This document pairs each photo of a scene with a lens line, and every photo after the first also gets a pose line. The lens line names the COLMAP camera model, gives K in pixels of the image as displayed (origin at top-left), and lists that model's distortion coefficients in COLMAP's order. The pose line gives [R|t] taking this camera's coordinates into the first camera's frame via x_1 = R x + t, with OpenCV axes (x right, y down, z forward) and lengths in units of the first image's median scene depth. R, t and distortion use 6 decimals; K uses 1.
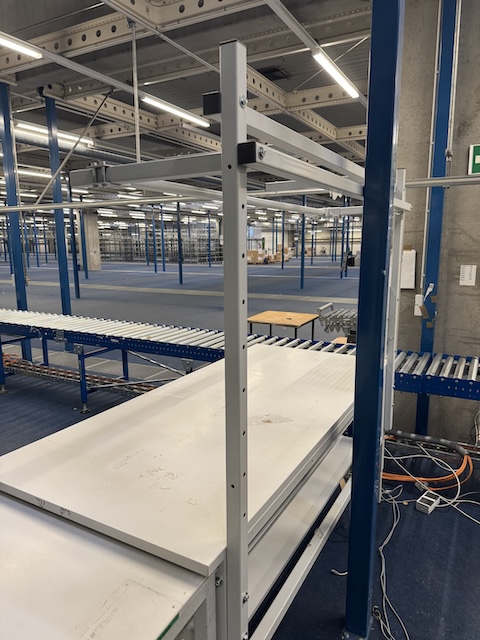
lens RADIAL K [[452.4, 0, 240.0], [0, 452.4, 320.0], [0, 0, 1]] dist [0.048176, -0.063446]
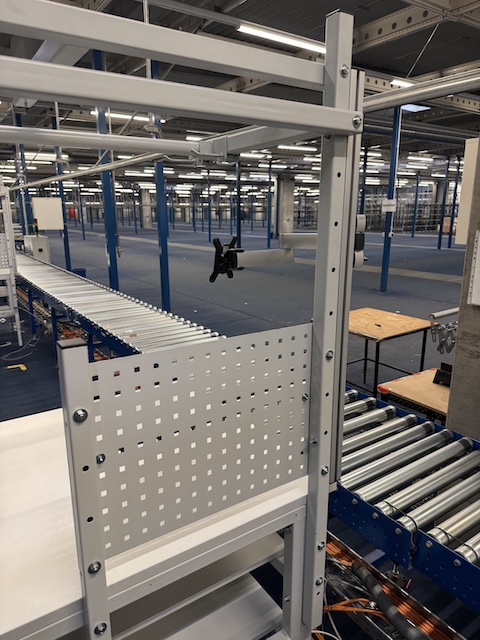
lens RADIAL K [[448.1, 0, 240.0], [0, 448.1, 320.0], [0, 0, 1]] dist [0.137082, -0.207698]
pose [[0.889958, 0.109494, -0.442703, 0.047659], [-0.078158, 0.993007, 0.088483, -0.011735], [0.449296, -0.044145, 0.892292, 0.063258]]
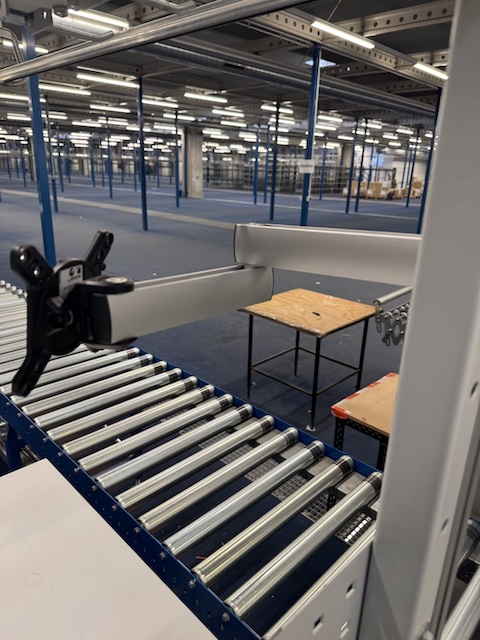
lens RADIAL K [[452.4, 0, 240.0], [0, 452.4, 320.0], [0, 0, 1]] dist [0.048176, -0.063446]
pose [[0.960883, 0.121195, -0.249029, 0.033437], [-0.083021, 0.983866, 0.158481, -0.016320], [0.264218, -0.131607, 0.955442, 0.092671]]
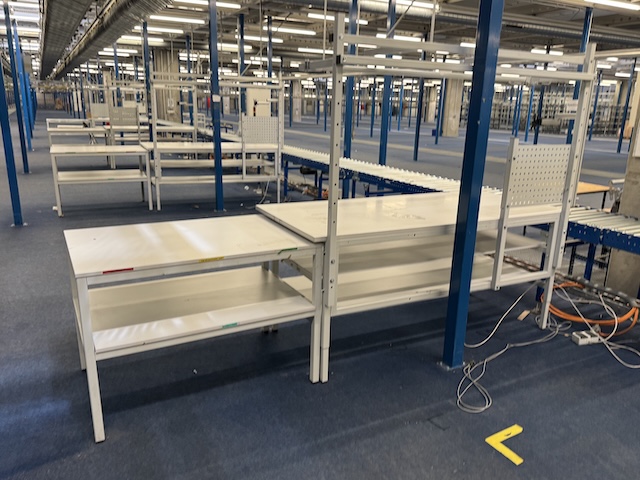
lens RADIAL K [[513.4, 0, 320.0], [0, 513.4, 240.0], [0, 0, 1]] dist [0.016990, -0.003721]
pose [[0.831052, 0.167924, -0.530240, 0.056722], [-0.123399, 0.985243, 0.118615, 0.009228], [0.542333, -0.033144, 0.839510, -0.051348]]
